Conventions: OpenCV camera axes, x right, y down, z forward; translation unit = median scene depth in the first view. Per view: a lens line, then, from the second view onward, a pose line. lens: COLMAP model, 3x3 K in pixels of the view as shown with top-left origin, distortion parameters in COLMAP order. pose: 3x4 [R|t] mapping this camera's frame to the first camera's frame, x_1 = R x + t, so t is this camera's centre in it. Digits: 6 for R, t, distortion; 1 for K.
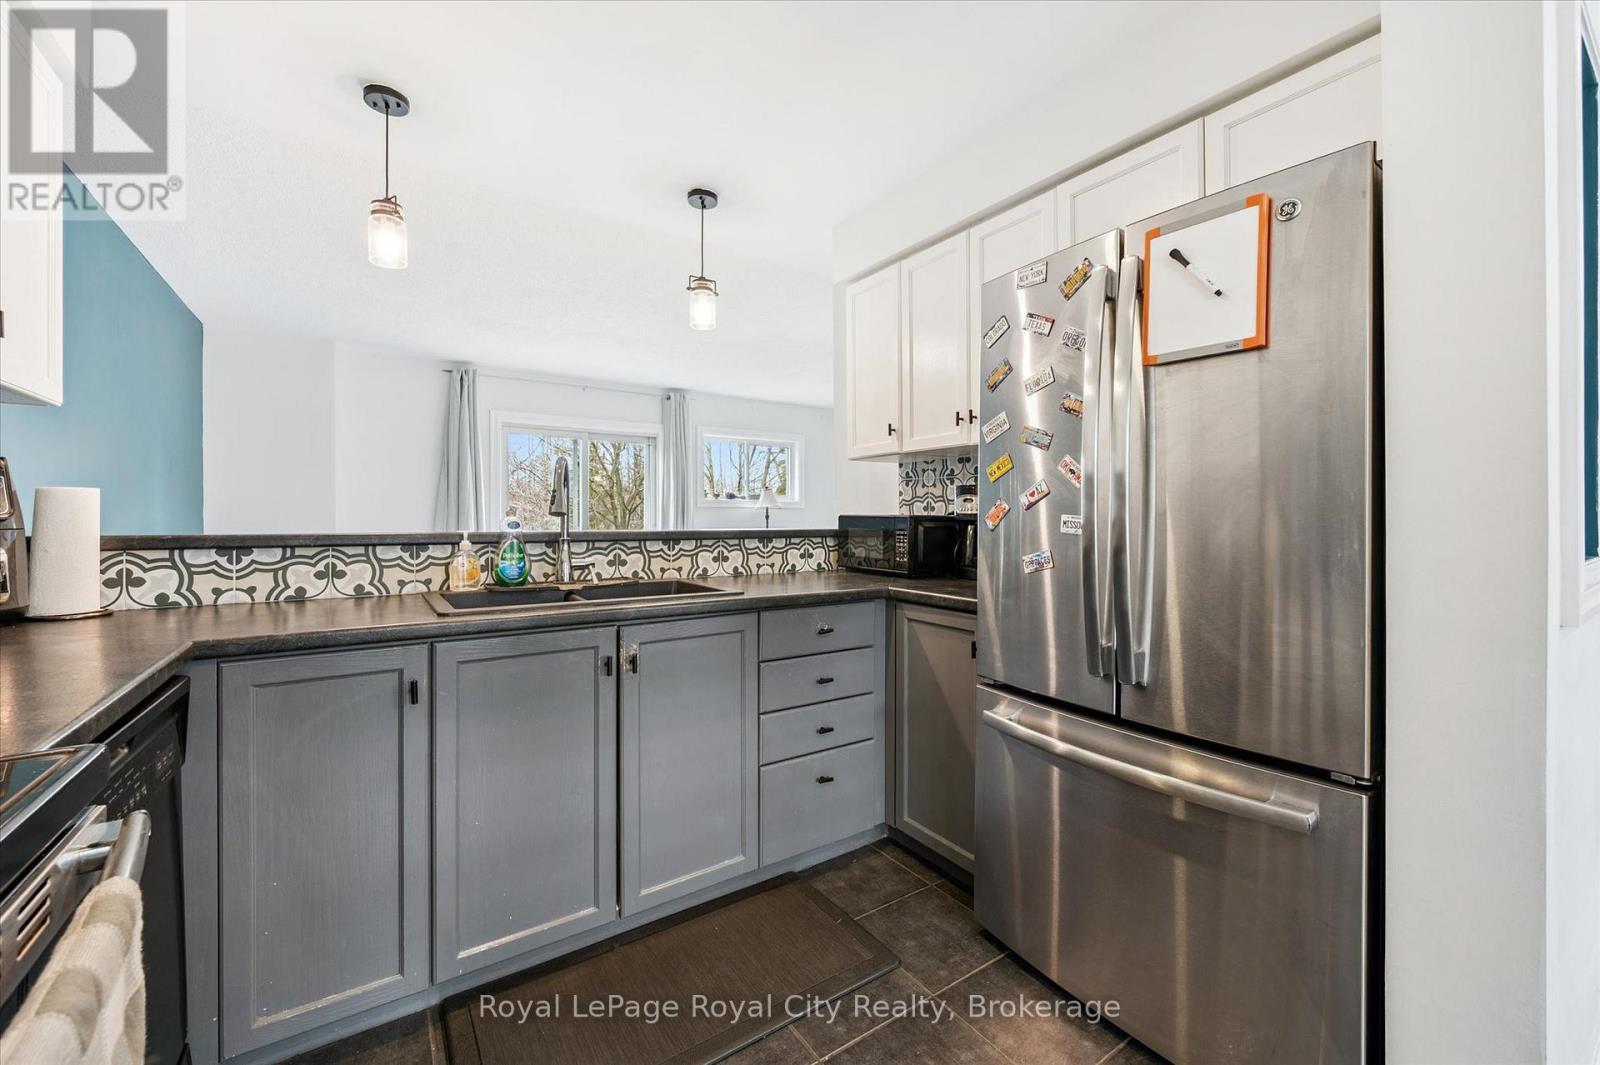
lens RADIAL K [[717.8, 0, 856.0], [0, 717.8, 519.0], [0, 0, 1]] dist [0.000662, 0.000263]
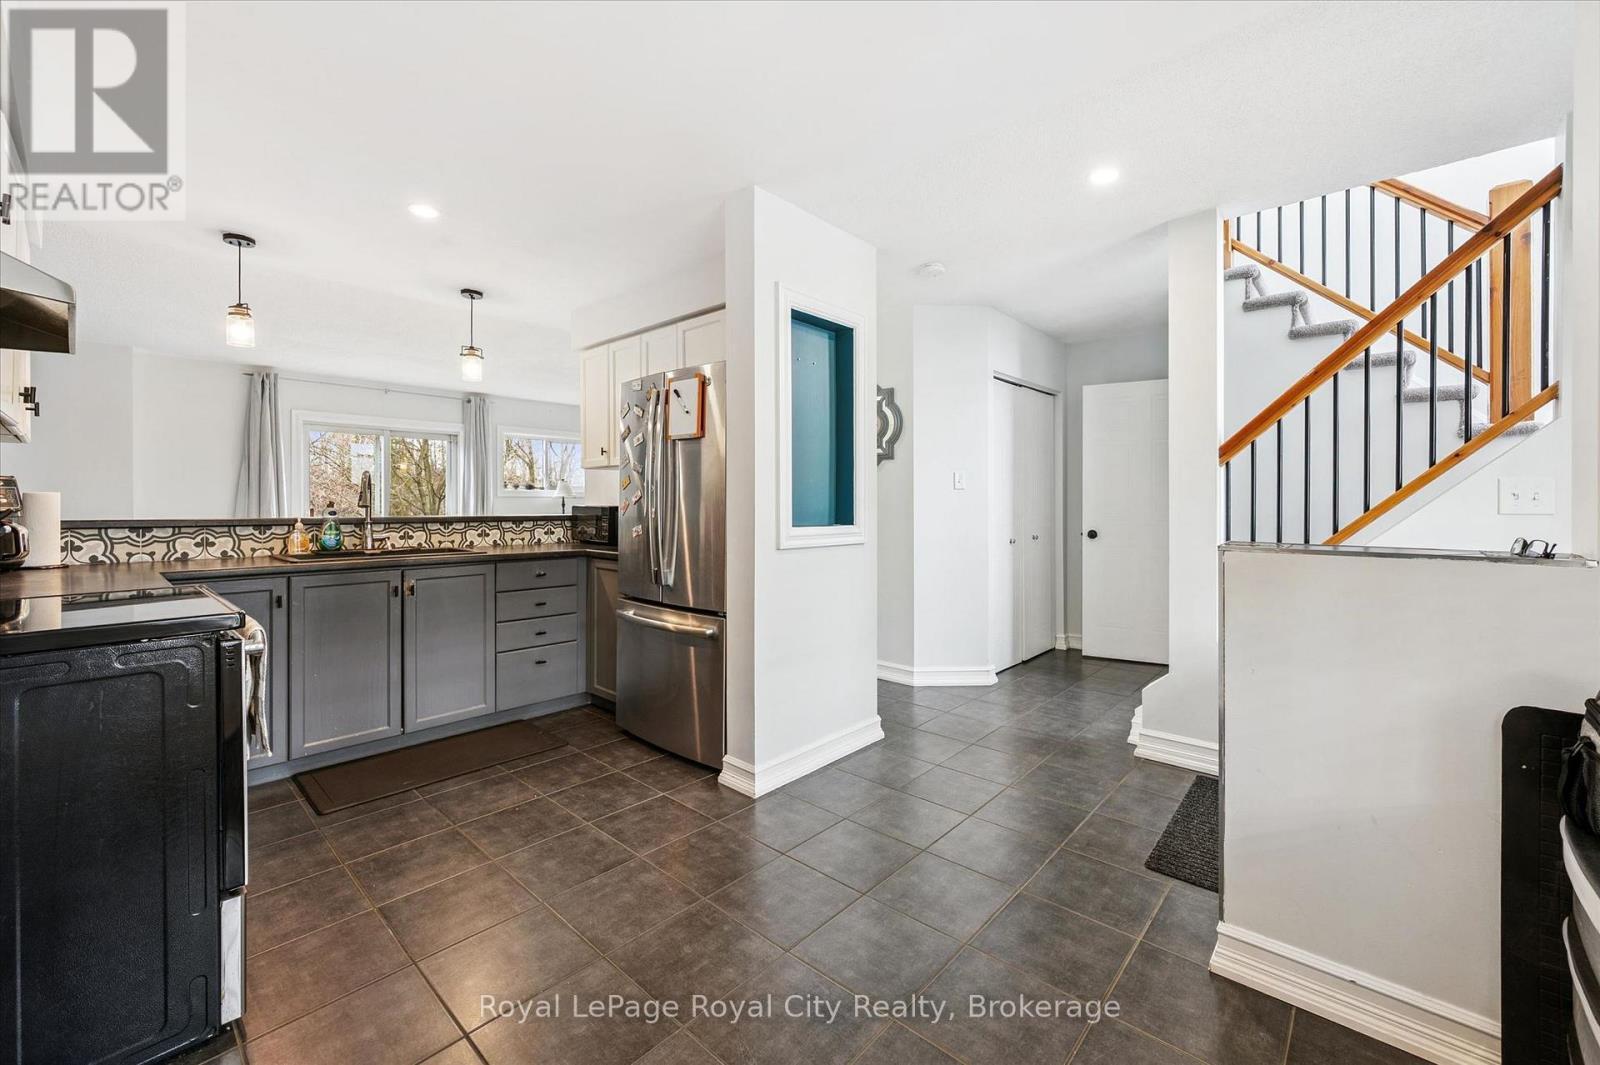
lens RADIAL K [[717.8, 0, 862.6], [0, 717.8, 503.8], [0, 0, 1]] dist [0.000662, 0.000263]
pose [[0.975892, -0.000600, 0.218253, 0.327470], [0.000883, 0.999999, -0.001198, -0.009649], [-0.218252, 0.001362, 0.975892, -0.820525]]
